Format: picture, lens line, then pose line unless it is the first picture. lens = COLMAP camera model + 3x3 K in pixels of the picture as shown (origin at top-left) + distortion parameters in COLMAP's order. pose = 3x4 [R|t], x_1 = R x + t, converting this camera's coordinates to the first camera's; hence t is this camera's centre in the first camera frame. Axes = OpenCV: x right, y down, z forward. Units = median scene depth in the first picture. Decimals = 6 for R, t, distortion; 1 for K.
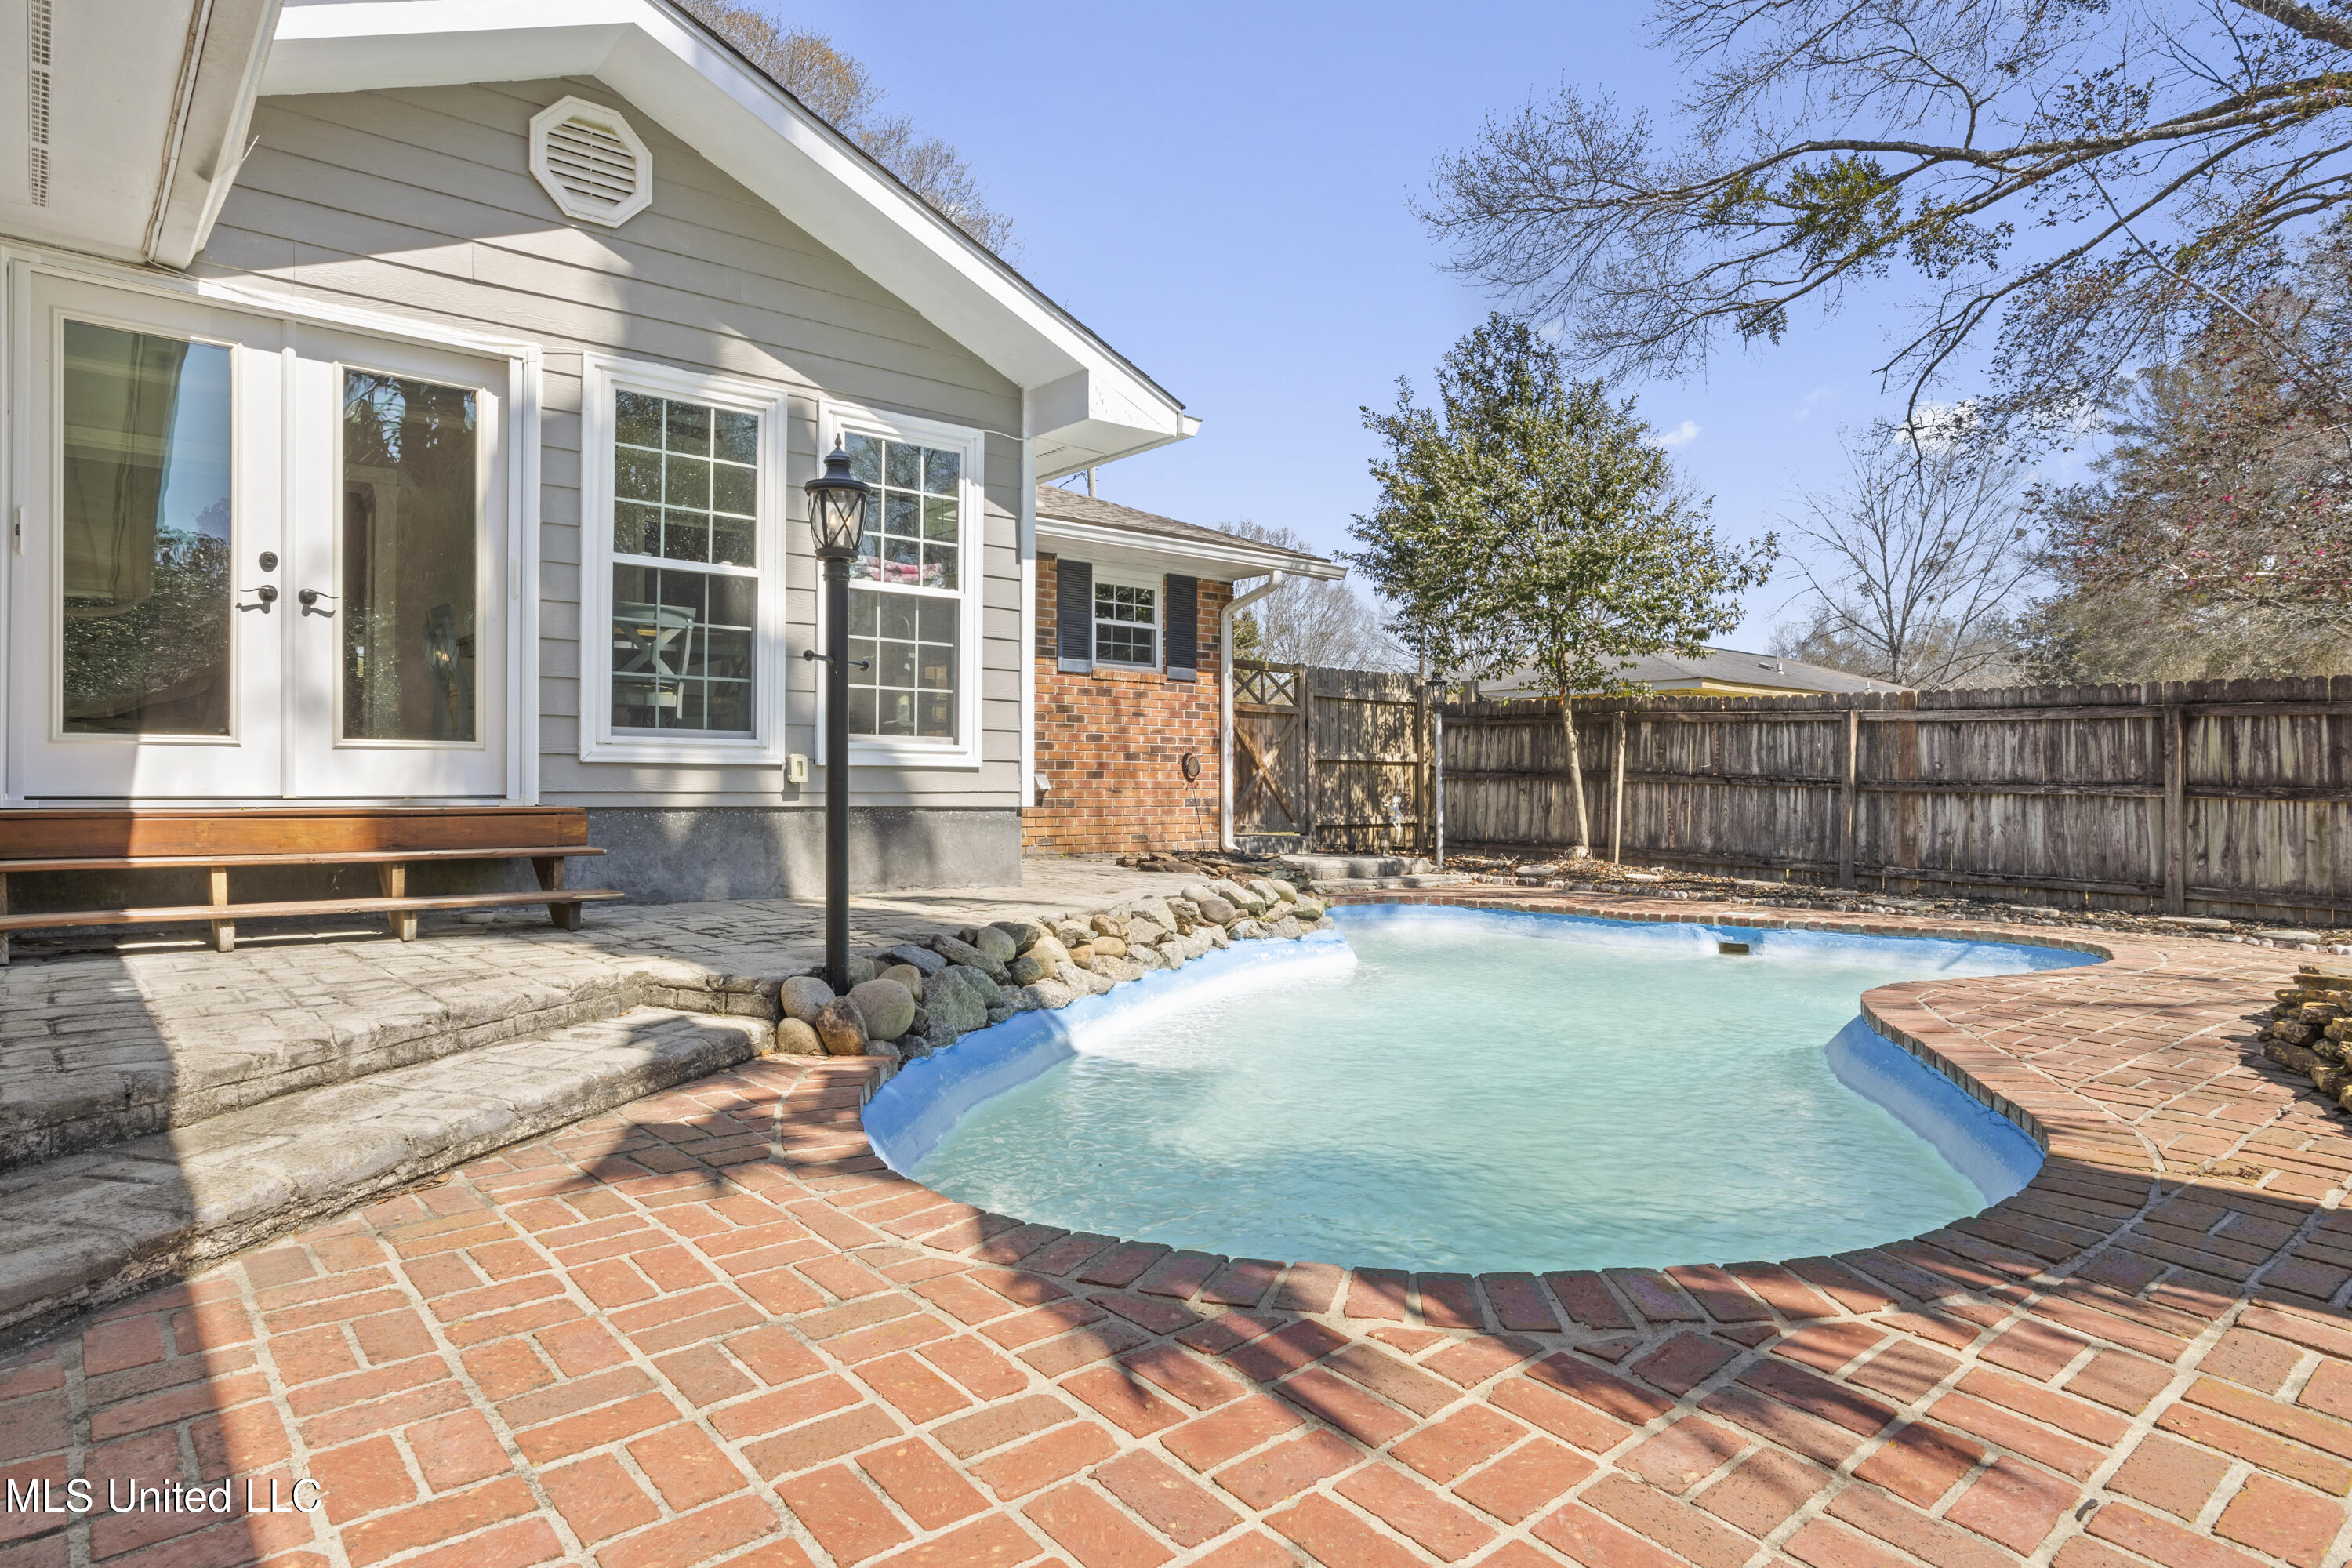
lens RADIAL K [[1350.1, 0, 1183.4], [0, 1350.1, 775.6], [0, 0, 1]] dist [-0.013936, 0.008142]
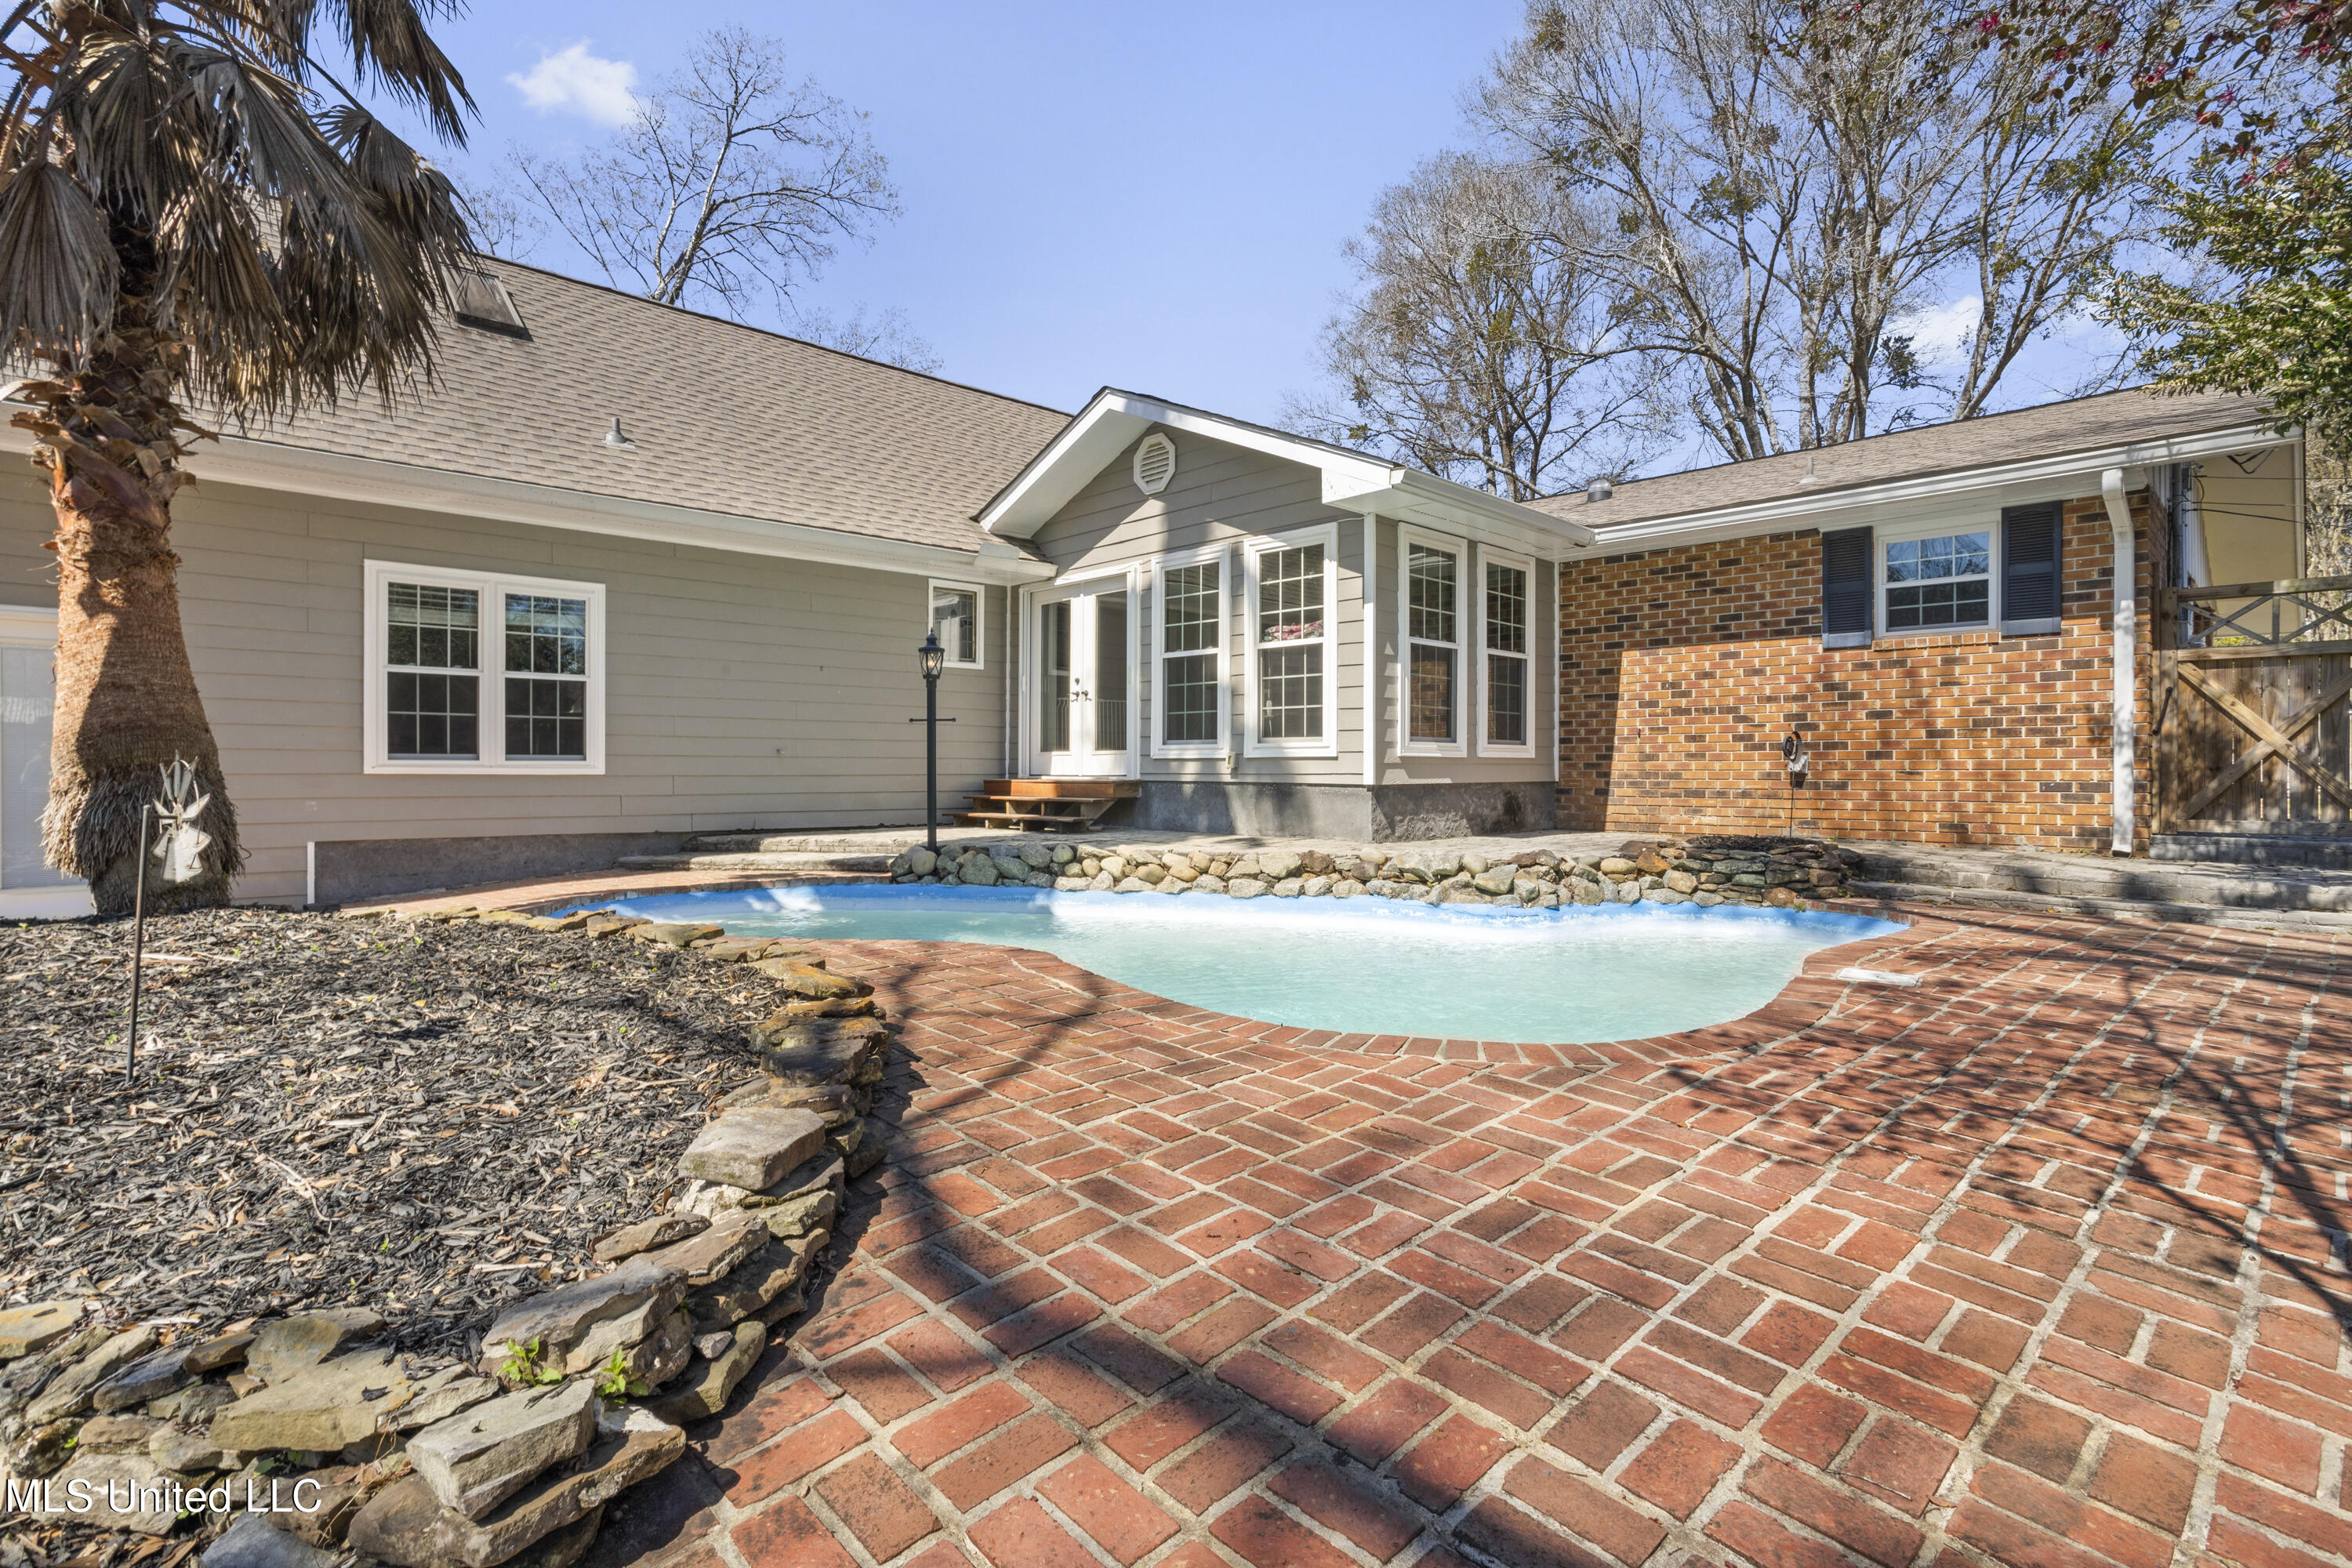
lens RADIAL K [[1154.3, 0, 1177.9], [0, 1154.3, 769.9], [0, 0, 1]] dist [-0.029080, 0.010870]
pose [[0.077438, -0.004698, -0.996986, 1.085283], [0.011025, 0.999932, -0.003855, 0.011894], [0.996936, -0.010693, 0.077484, 0.748284]]
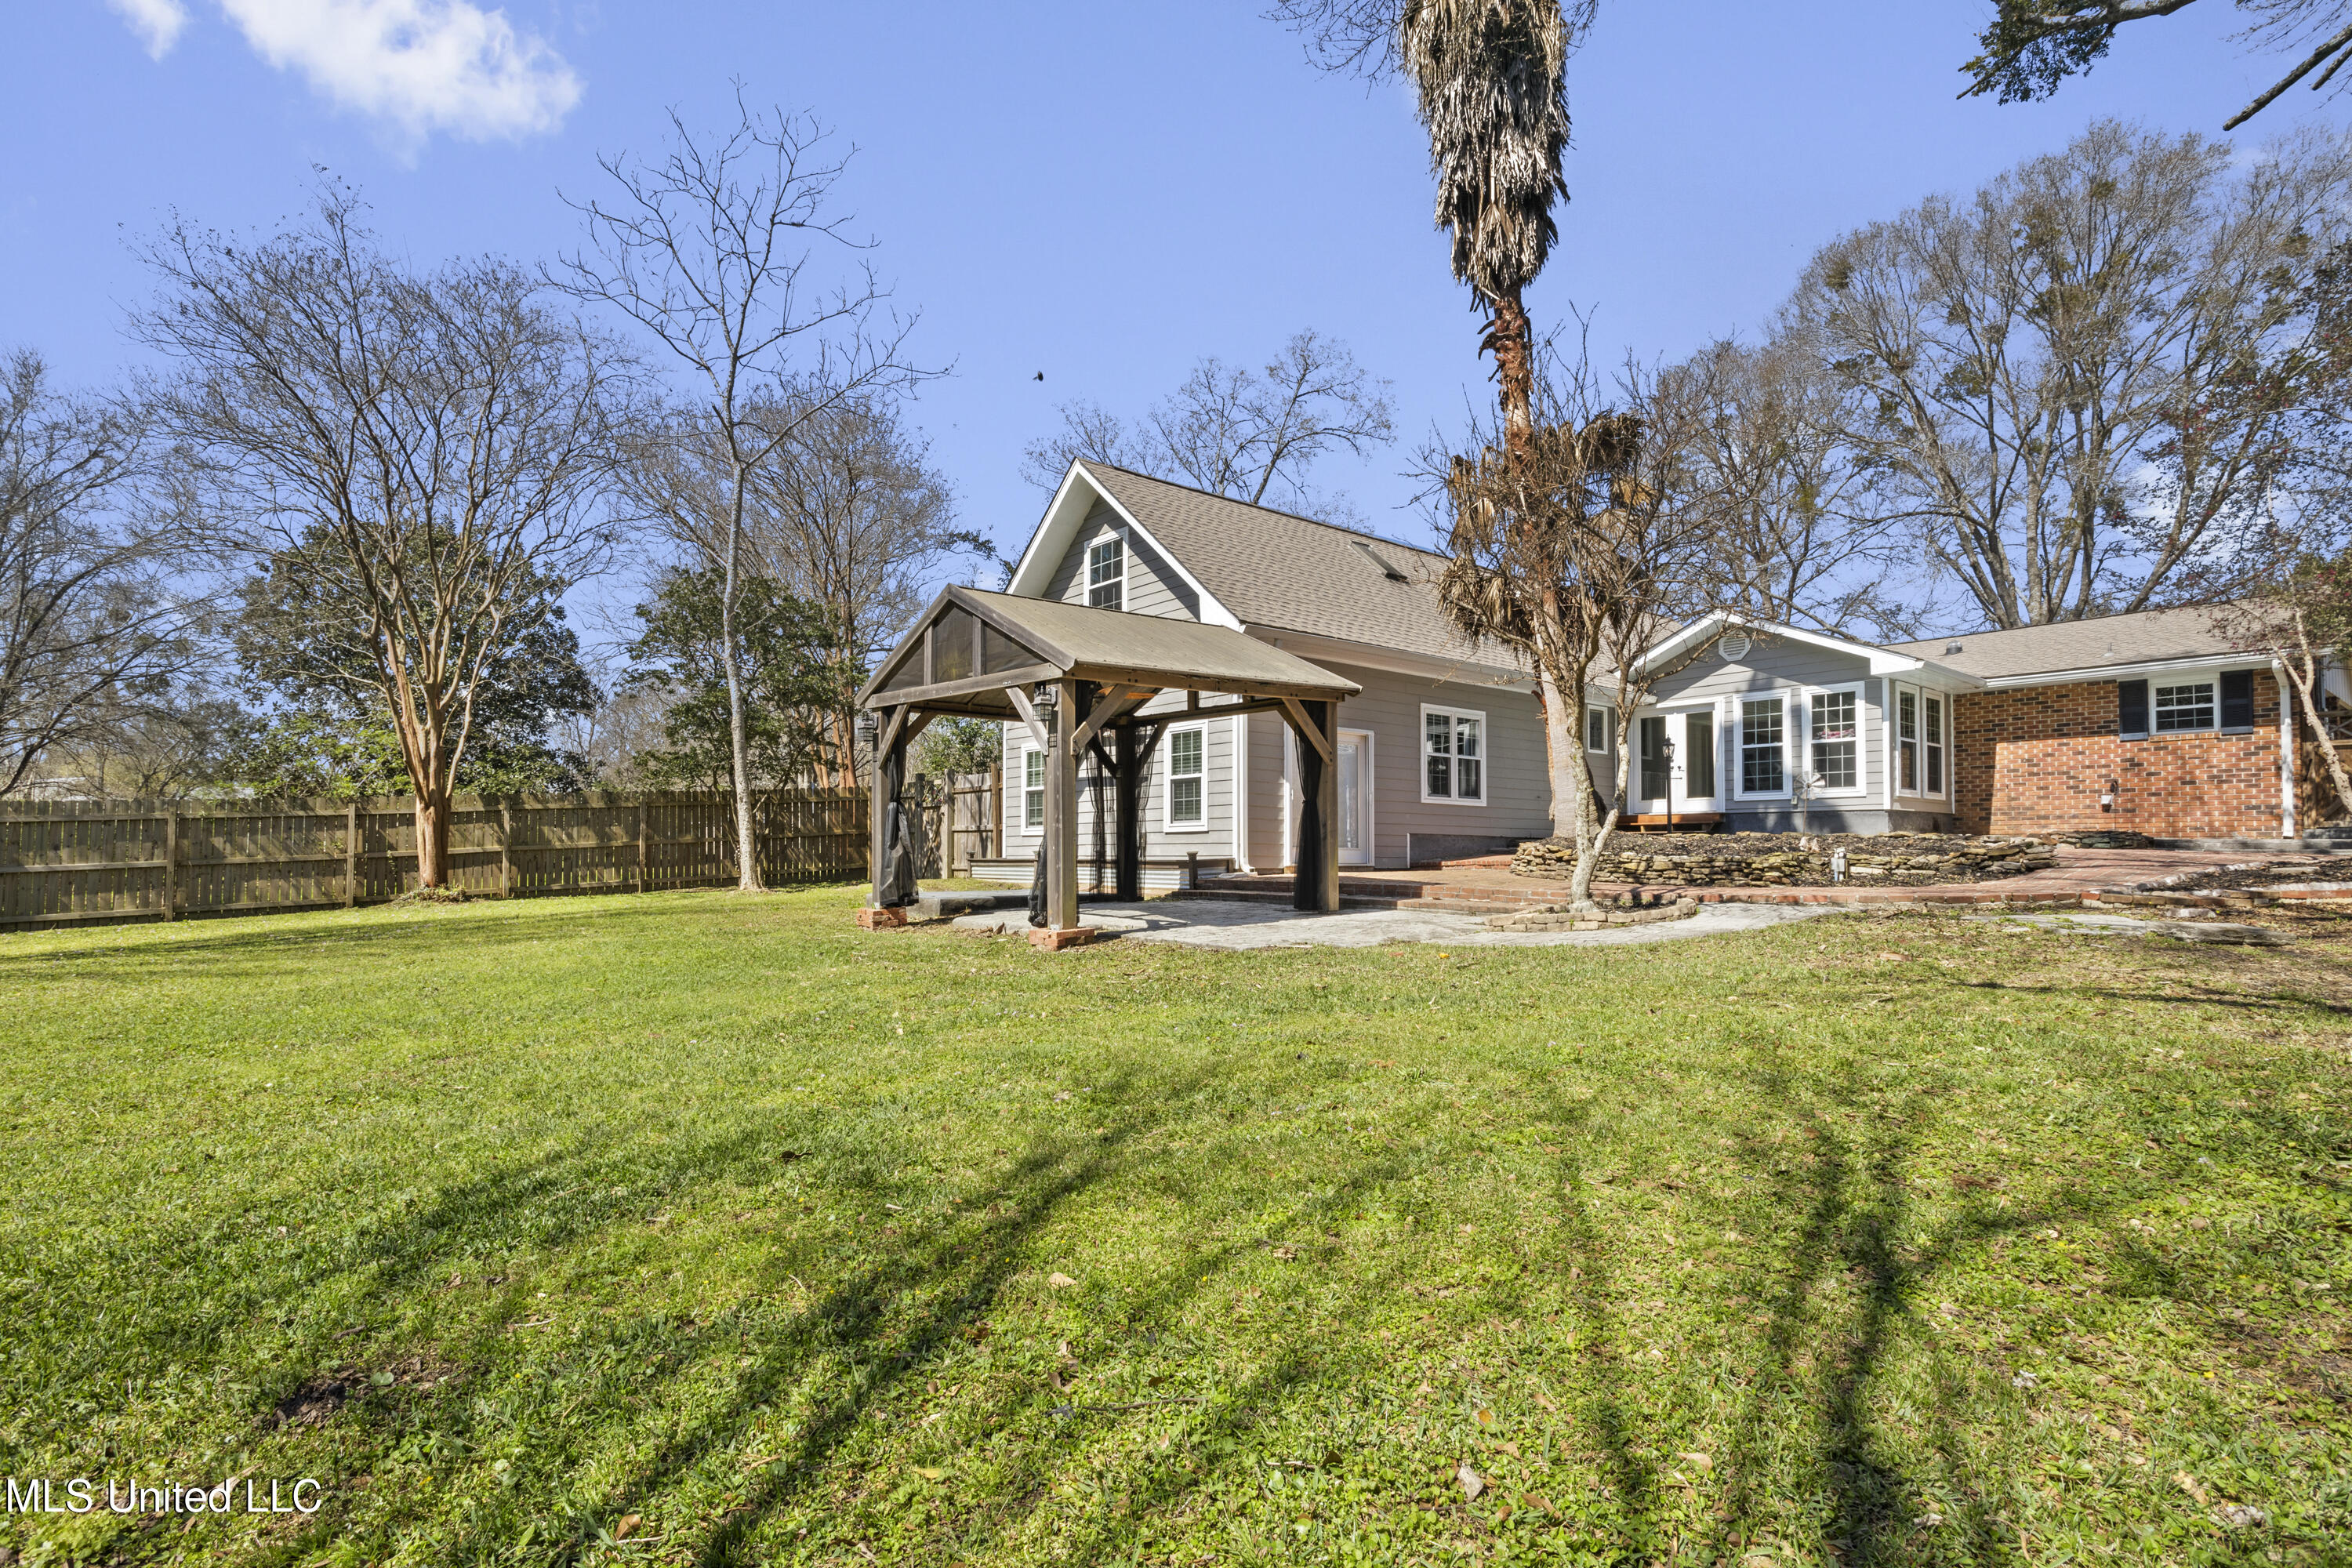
lens RADIAL K [[1154.3, 0, 1175.0], [0, 1154.3, 817.9], [0, 0, 1]] dist [-0.029080, 0.010870]
pose [[-0.026316, -0.036614, -0.998983, 2.397093], [0.008234, 0.999287, -0.036842, 0.121488], [0.999620, -0.009196, -0.025996, -0.435802]]
